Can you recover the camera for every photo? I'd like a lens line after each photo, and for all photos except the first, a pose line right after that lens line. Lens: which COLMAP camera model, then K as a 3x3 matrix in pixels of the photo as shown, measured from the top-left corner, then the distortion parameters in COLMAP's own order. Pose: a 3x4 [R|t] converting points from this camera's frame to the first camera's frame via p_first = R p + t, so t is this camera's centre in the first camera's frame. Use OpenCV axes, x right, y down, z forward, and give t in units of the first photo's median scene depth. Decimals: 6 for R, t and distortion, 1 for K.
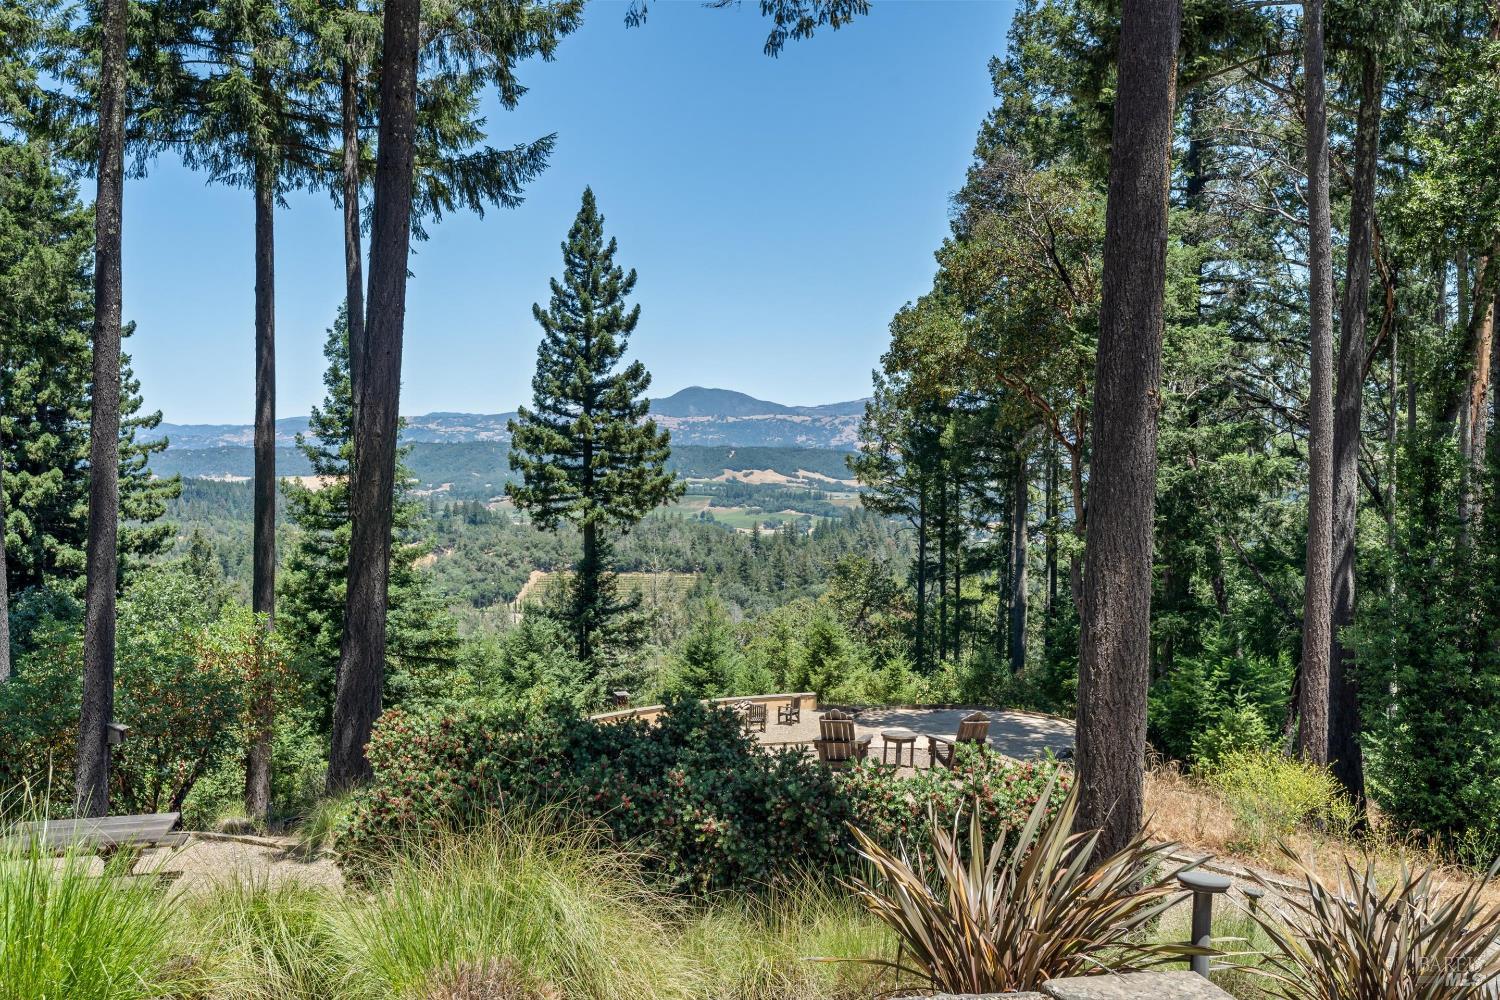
lens RADIAL K [[1474.5, 0, 735.3], [0, 1474.5, 508.2], [0, 0, 1]] dist [0.022714, 0.000000]
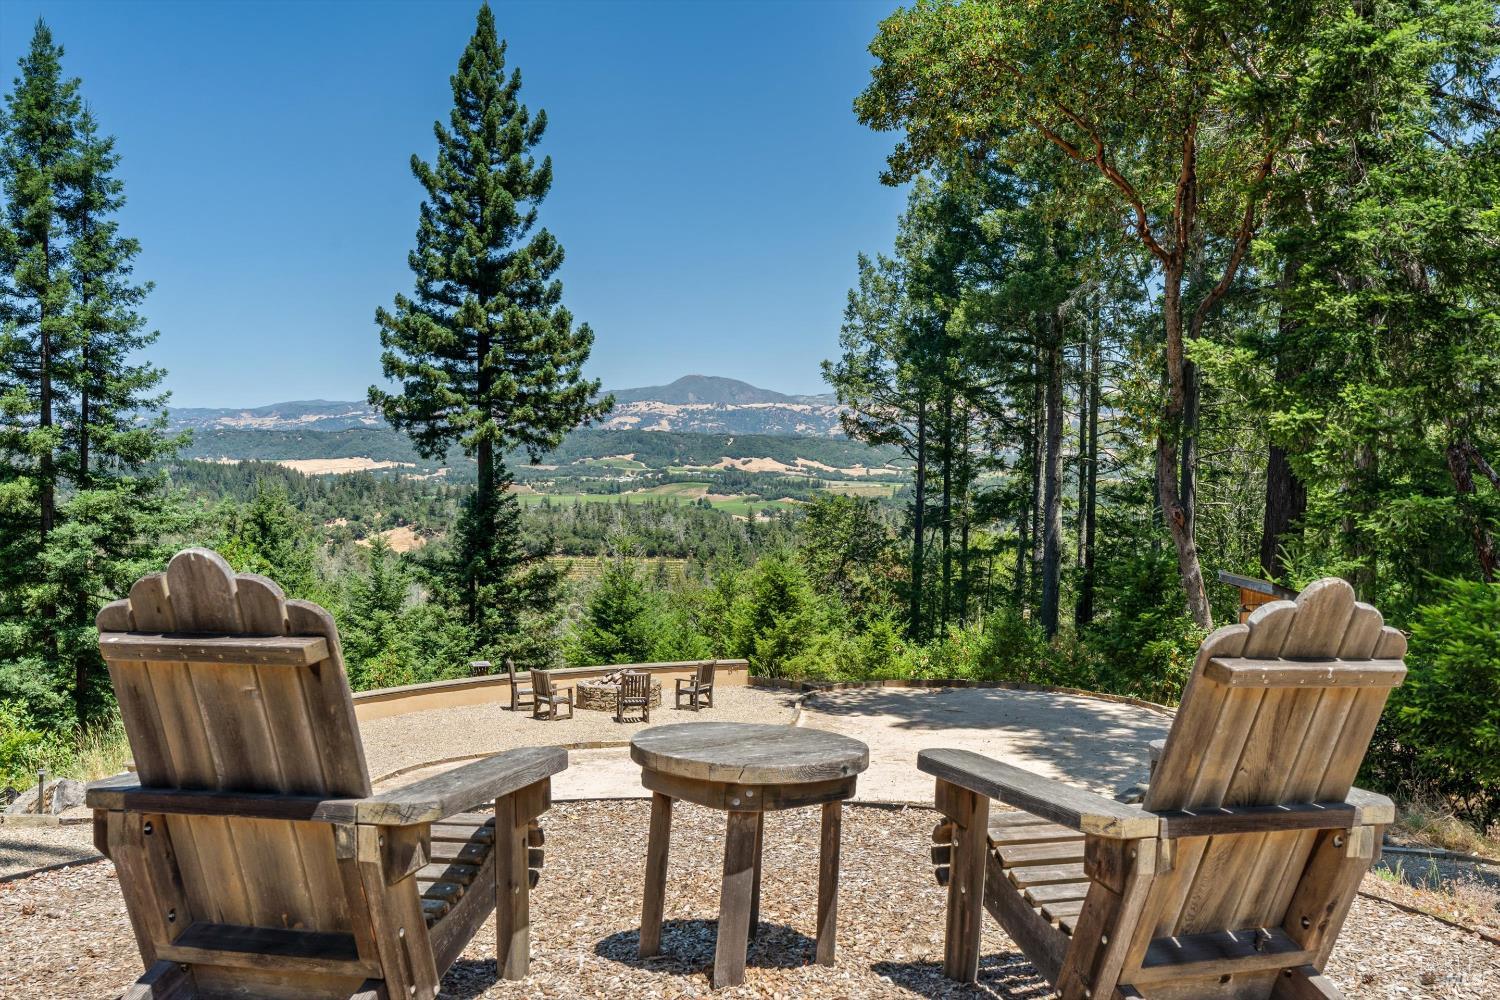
lens RADIAL K [[1474.5, 0, 728.5], [0, 1474.5, 499.4], [0, 0, 1]] dist [0.022714, 0.000000]
pose [[0.999954, 0.008827, -0.003763, 0.031033], [-0.008820, 0.999960, 0.001696, 0.036042], [0.003777, -0.001663, 0.999991, 0.240886]]
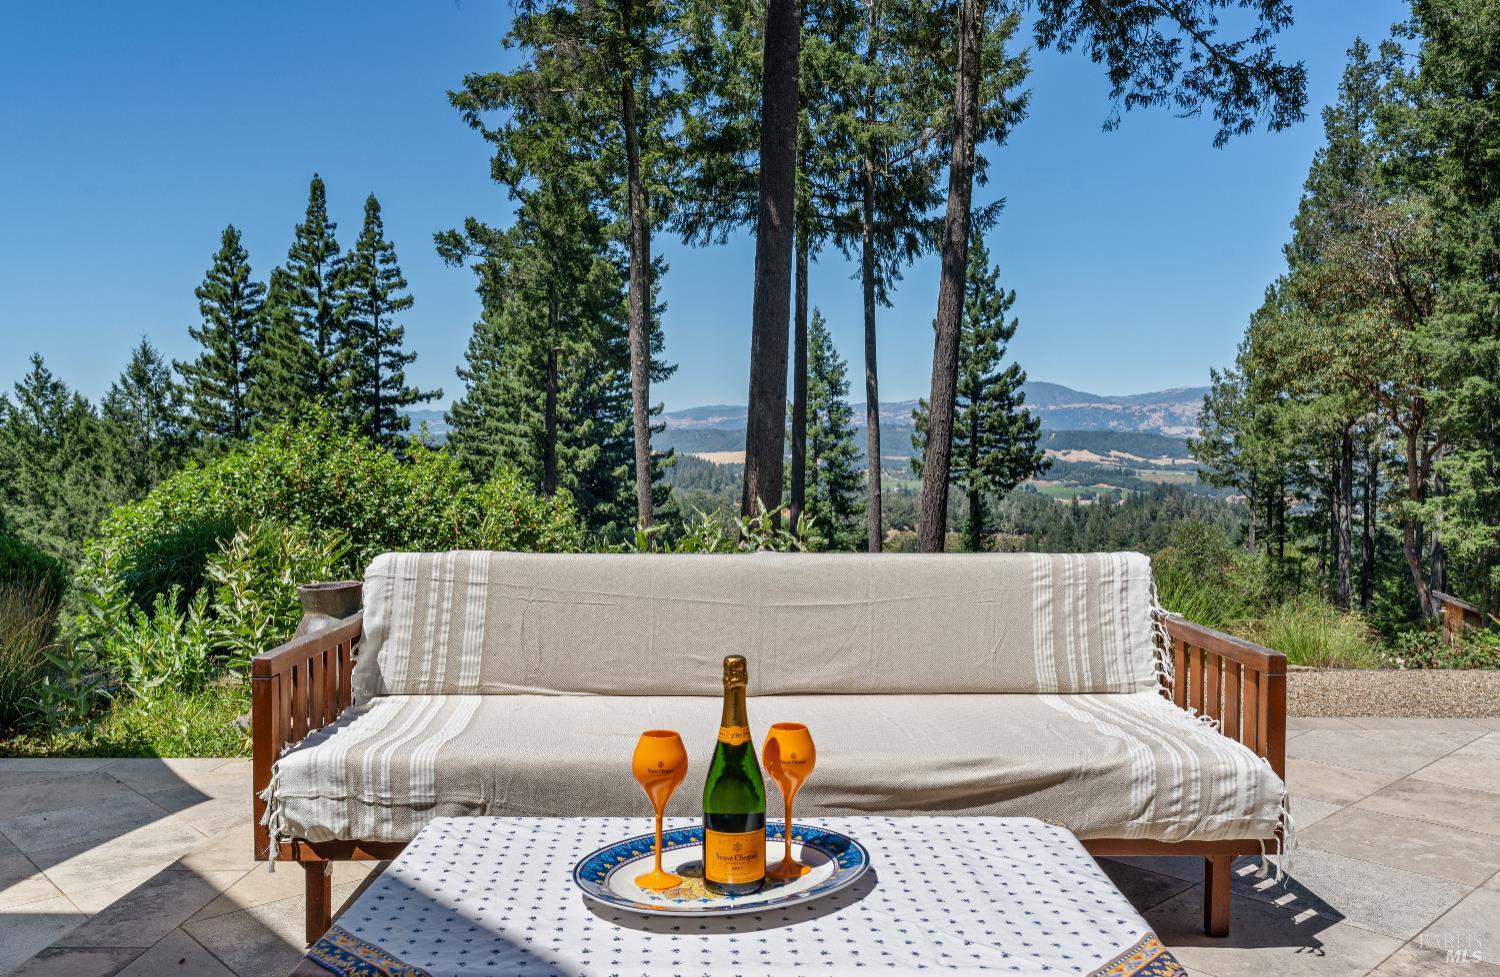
lens RADIAL K [[1196.7, 0, 761.6], [0, 1196.7, 481.5], [0, 0, 1]] dist [0.012209, 0.012989]
pose [[0.971292, 0.013837, -0.237486, -0.032127], [-0.013529, 0.999904, 0.002925, 0.002384], [0.237503, 0.000372, 0.971387, -0.052290]]
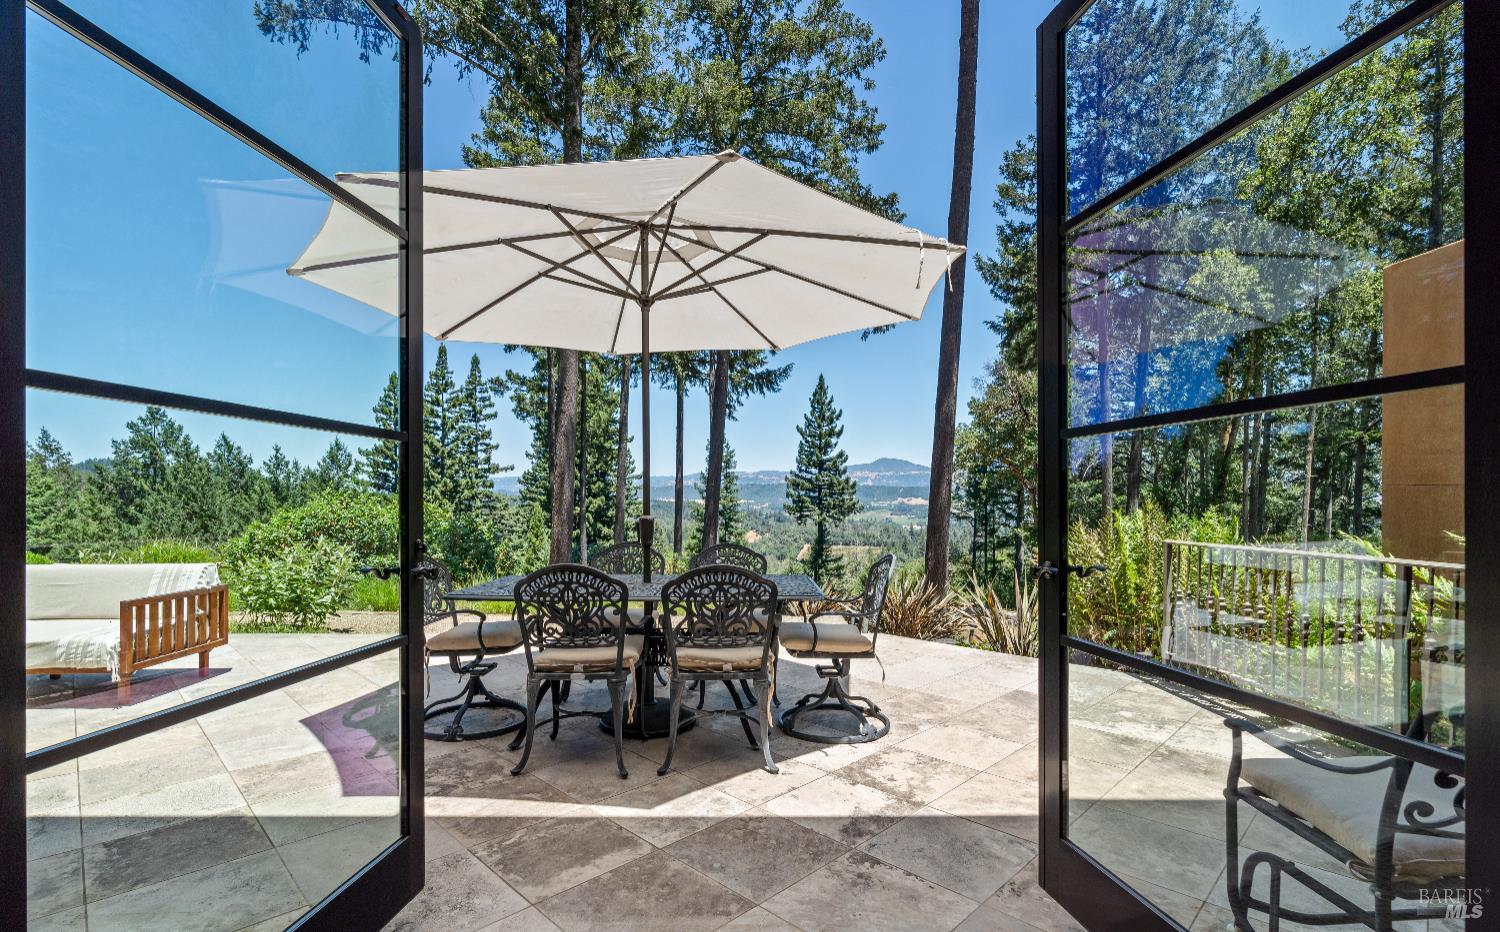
lens RADIAL K [[692.7, 0, 751.1], [0, 692.7, 503.6], [0, 0, 1]] dist [-0.001180, 0.000148]
pose [[0.976654, 0.009818, -0.214595, 0.025571], [-0.013410, 0.999793, -0.015287, 0.000095], [0.214401, 0.017808, 0.976583, -0.060281]]
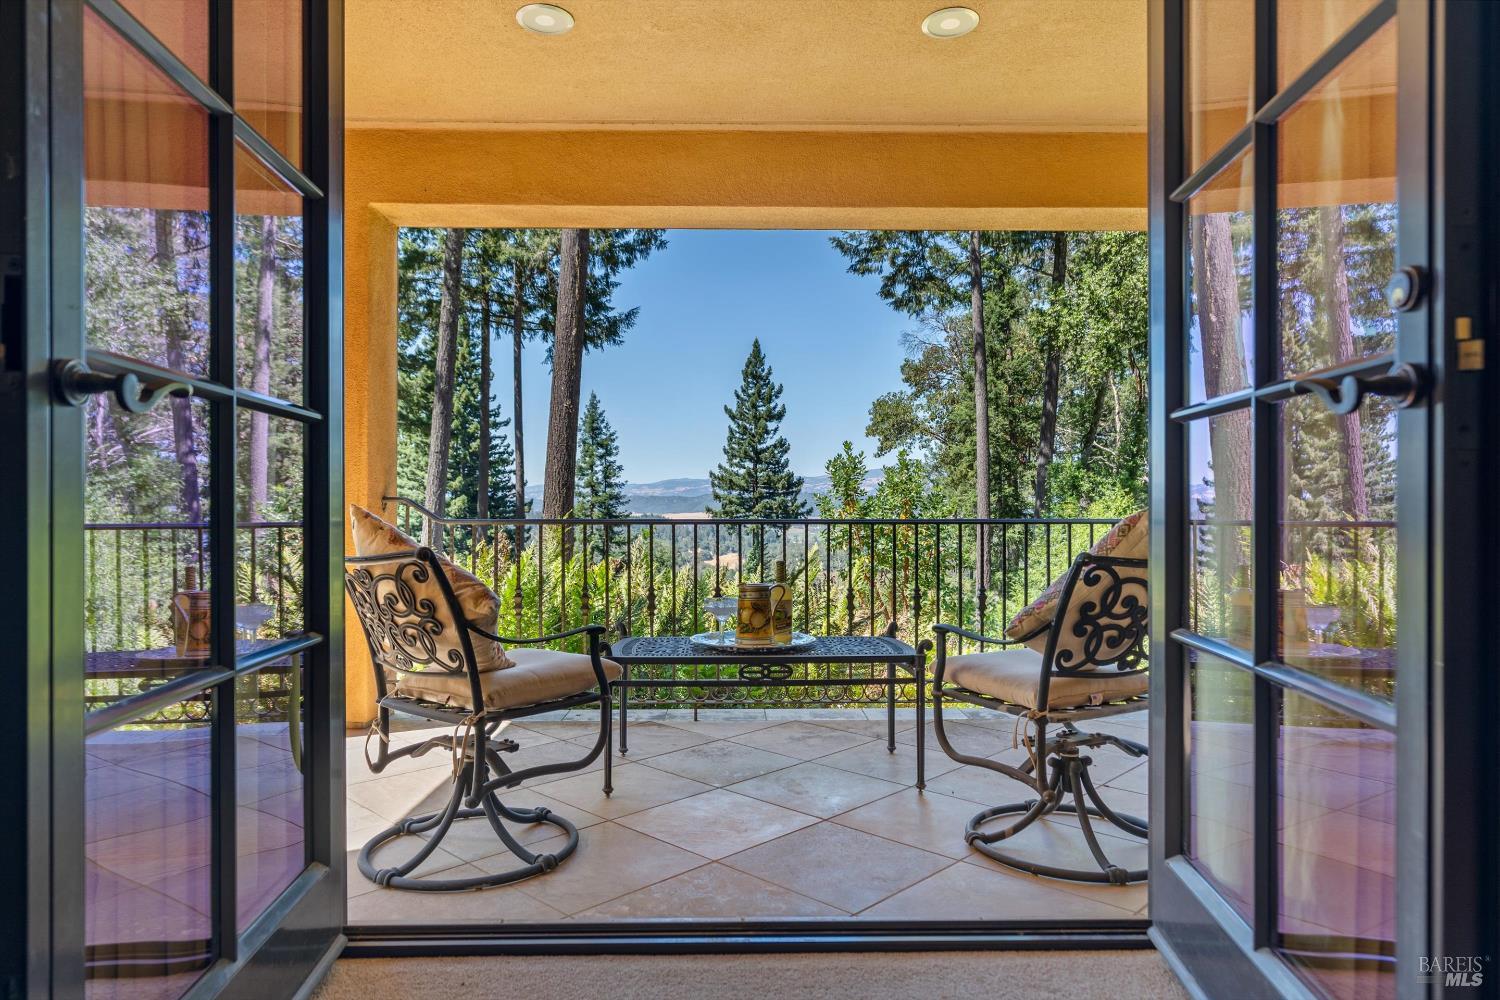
lens RADIAL K [[891.1, 0, 740.9], [0, 891.1, 495.6], [0, 0, 1]] dist [0.000999, 0.000498]
pose [[0.977645, 0.003658, -0.210230, 0.106142], [-0.012833, 0.999023, -0.042296, 0.014213], [0.209870, 0.044048, 0.976737, -0.028886]]
